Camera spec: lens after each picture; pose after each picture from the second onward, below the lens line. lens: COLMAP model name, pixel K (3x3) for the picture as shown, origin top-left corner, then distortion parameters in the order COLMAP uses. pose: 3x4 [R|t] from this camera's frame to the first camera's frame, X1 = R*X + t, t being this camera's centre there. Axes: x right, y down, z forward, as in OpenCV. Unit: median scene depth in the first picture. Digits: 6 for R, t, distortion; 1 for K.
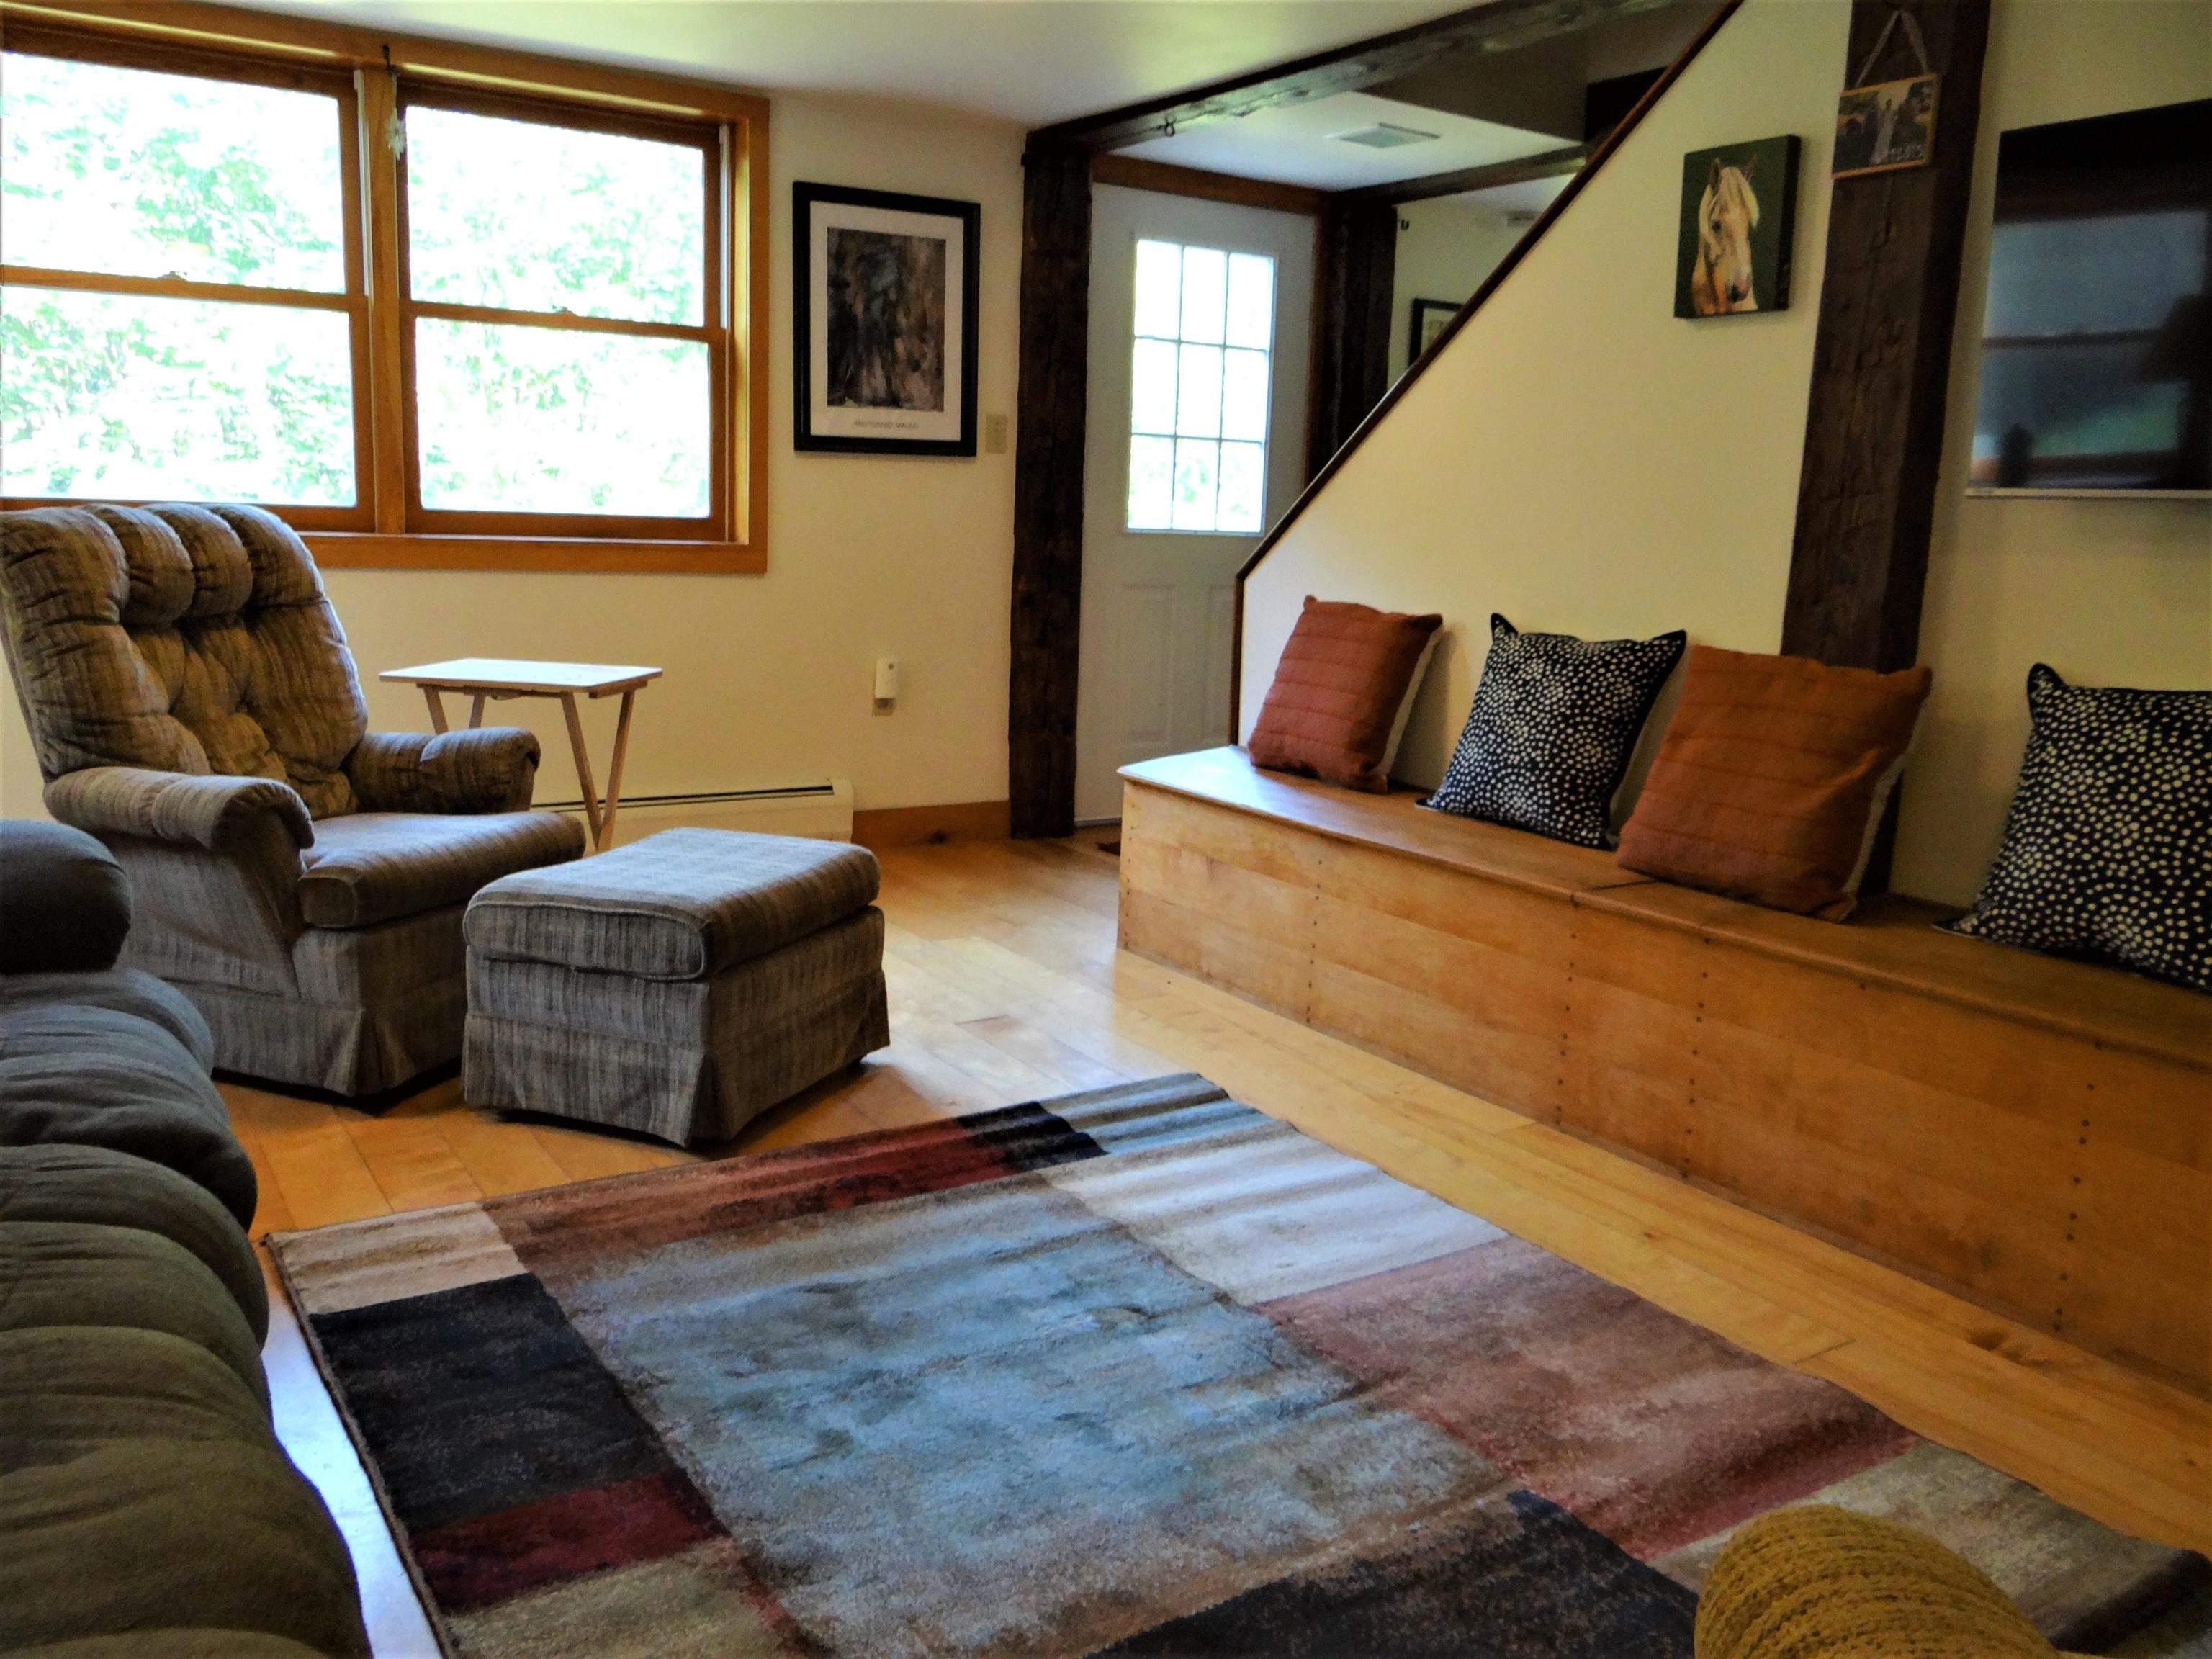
lens RADIAL K [[1745.4, 0, 1101.3], [0, 1745.4, 820.5], [0, 0, 1]] dist [-0.009308, 0.017123]
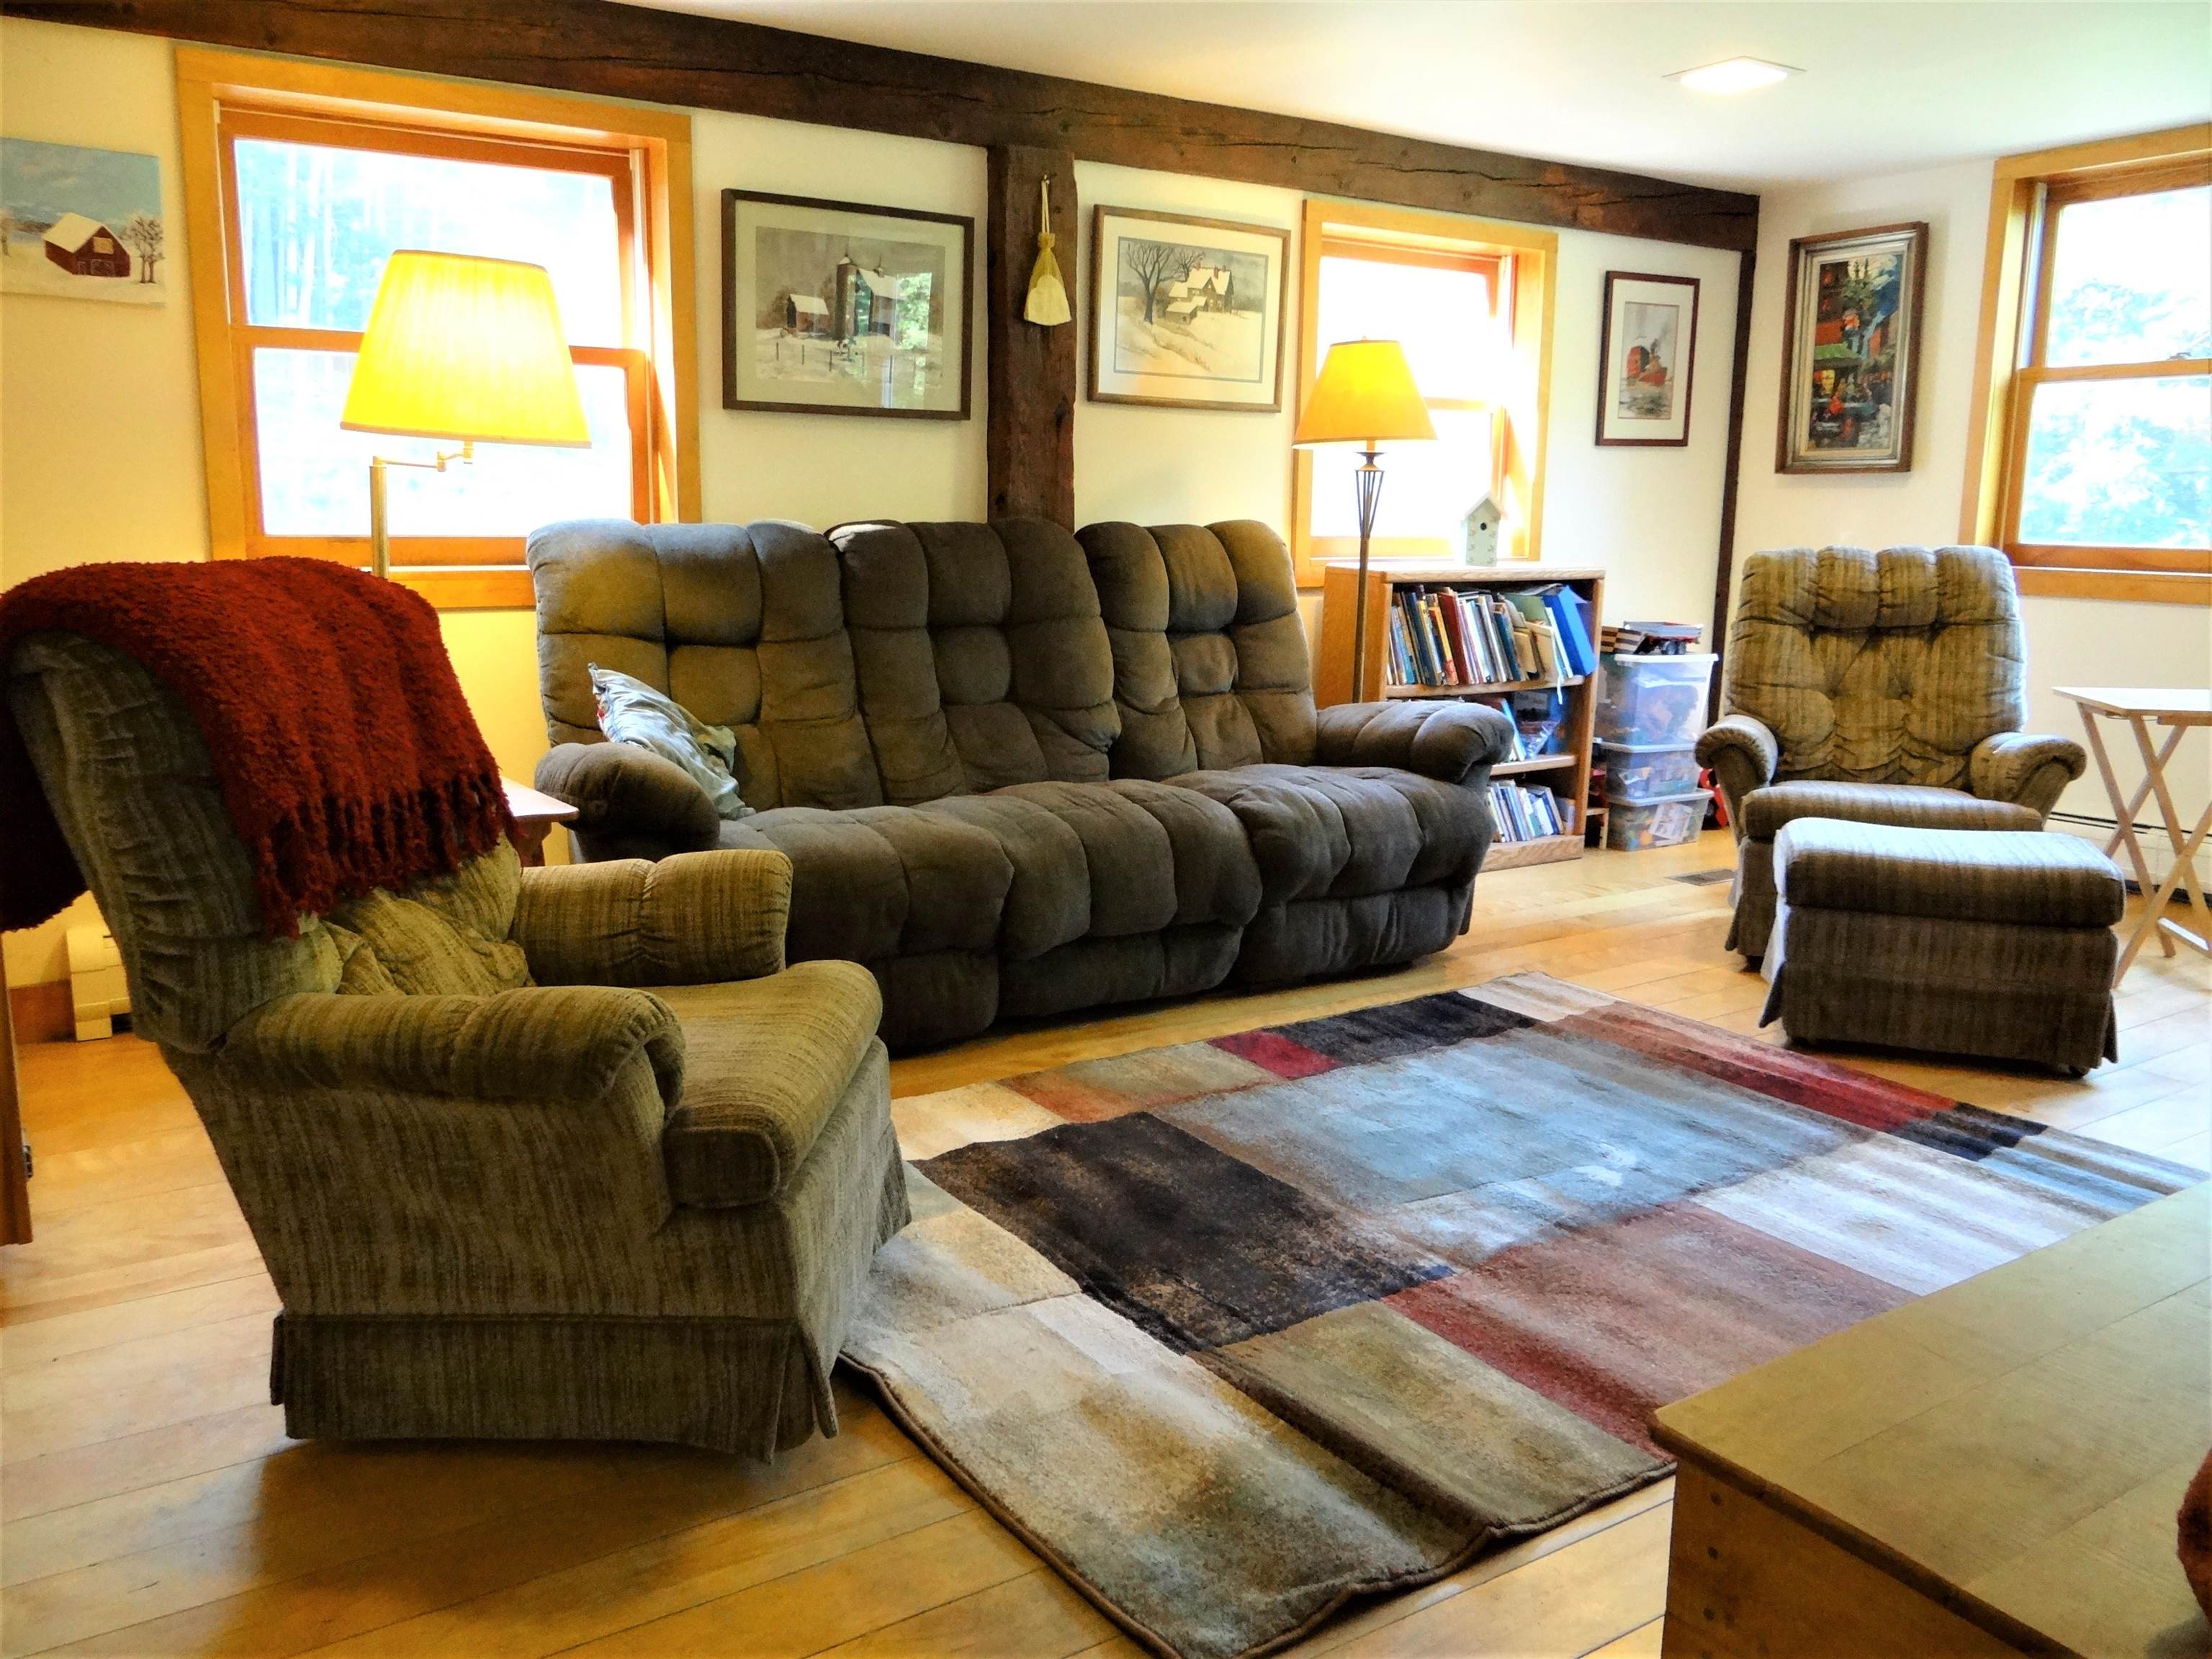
lens RADIAL K [[1745.4, 0, 1106.3], [0, 1745.4, 823.6], [0, 0, 1]] dist [-0.009308, 0.017123]
pose [[0.028911, 0.154417, -0.987583, 1.020933], [-0.186284, 0.971520, 0.146452, -0.062844], [0.982071, 0.179737, 0.056853, 0.412578]]
